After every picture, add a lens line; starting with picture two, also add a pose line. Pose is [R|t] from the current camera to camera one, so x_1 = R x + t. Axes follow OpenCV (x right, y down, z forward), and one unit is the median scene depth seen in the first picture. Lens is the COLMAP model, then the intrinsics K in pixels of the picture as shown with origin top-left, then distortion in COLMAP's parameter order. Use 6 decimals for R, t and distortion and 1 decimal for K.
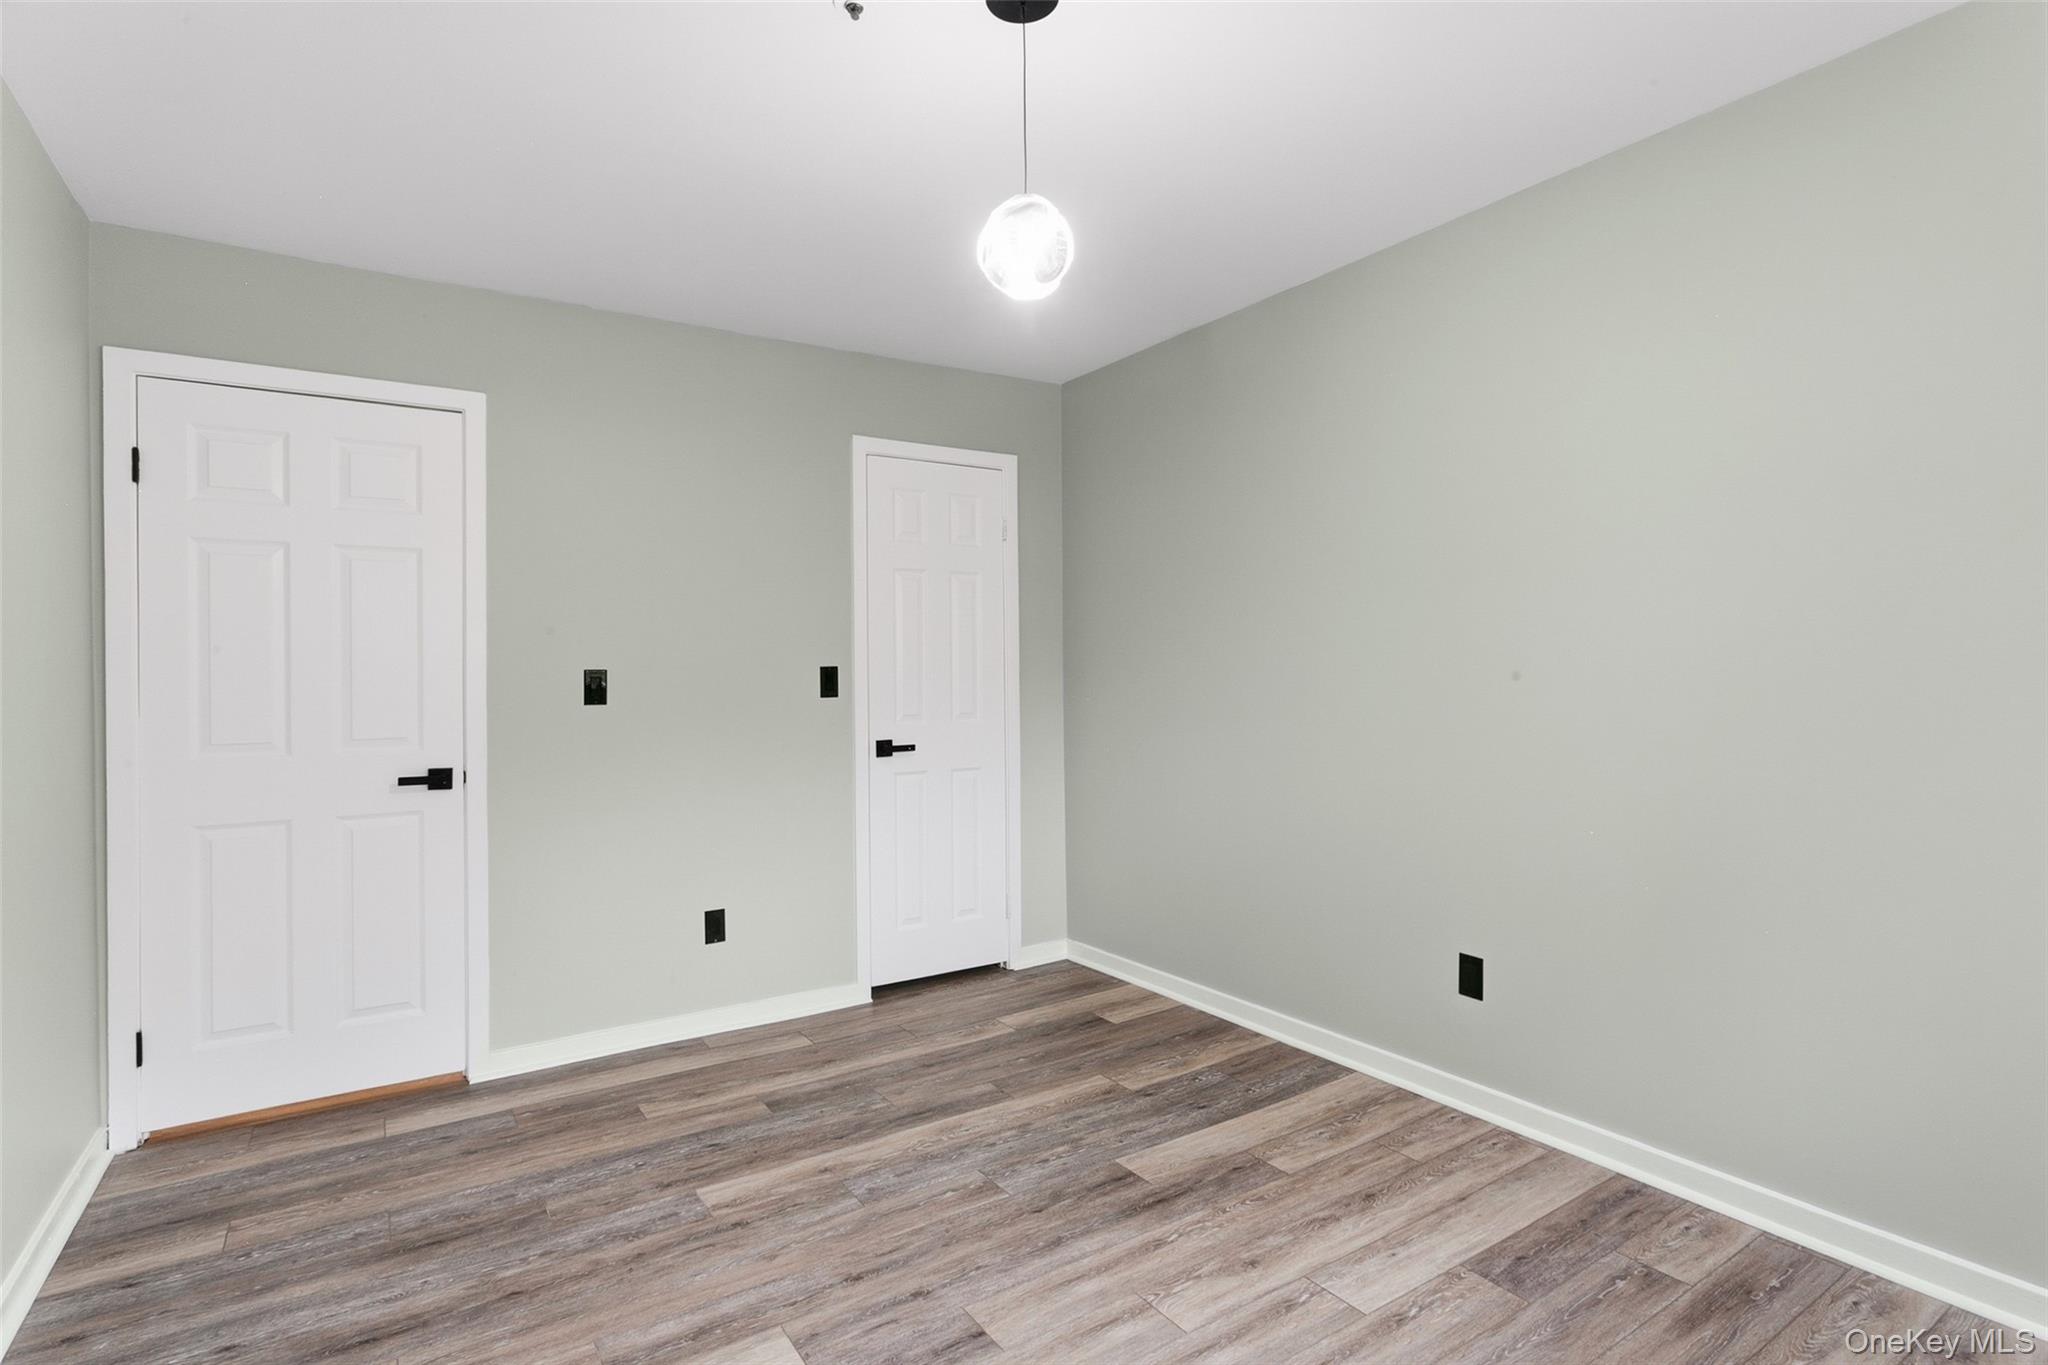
lens RADIAL K [[1010.6, 0, 1019.4], [0, 1010.6, 674.2], [0, 0, 1]] dist [-0.004777, 0.004441]
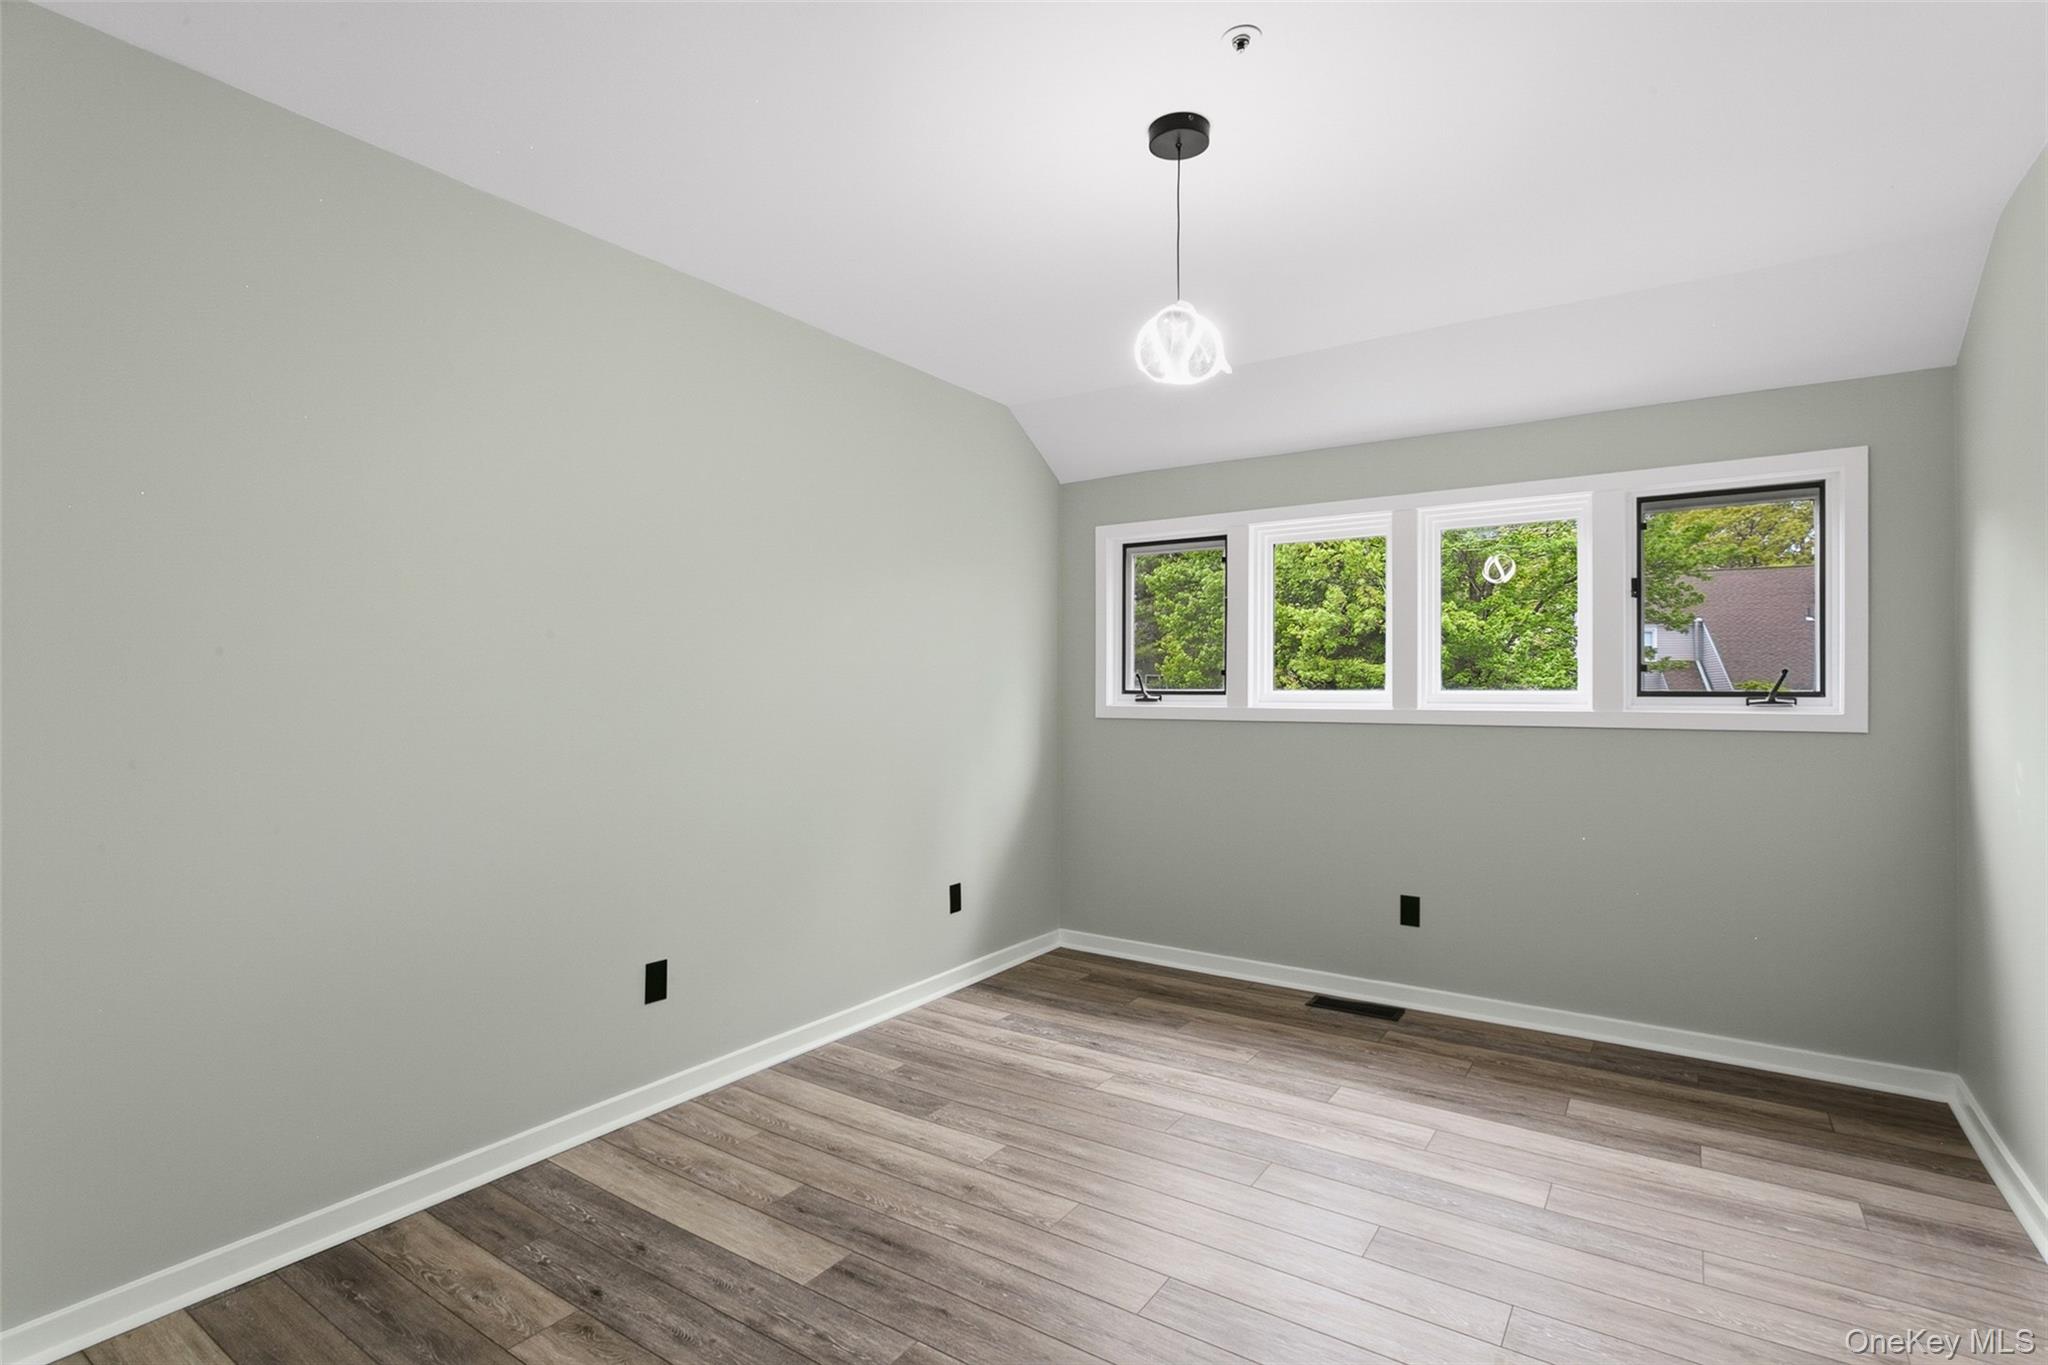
lens RADIAL K [[1010.6, 0, 1019.4], [0, 1010.6, 674.2], [0, 0, 1]] dist [-0.004777, 0.004441]
pose [[-0.387663, 0.020556, 0.921572, -0.732102], [0.005256, 0.999784, -0.020089, 0.004498], [-0.921786, -0.002944, -0.387688, 1.149710]]
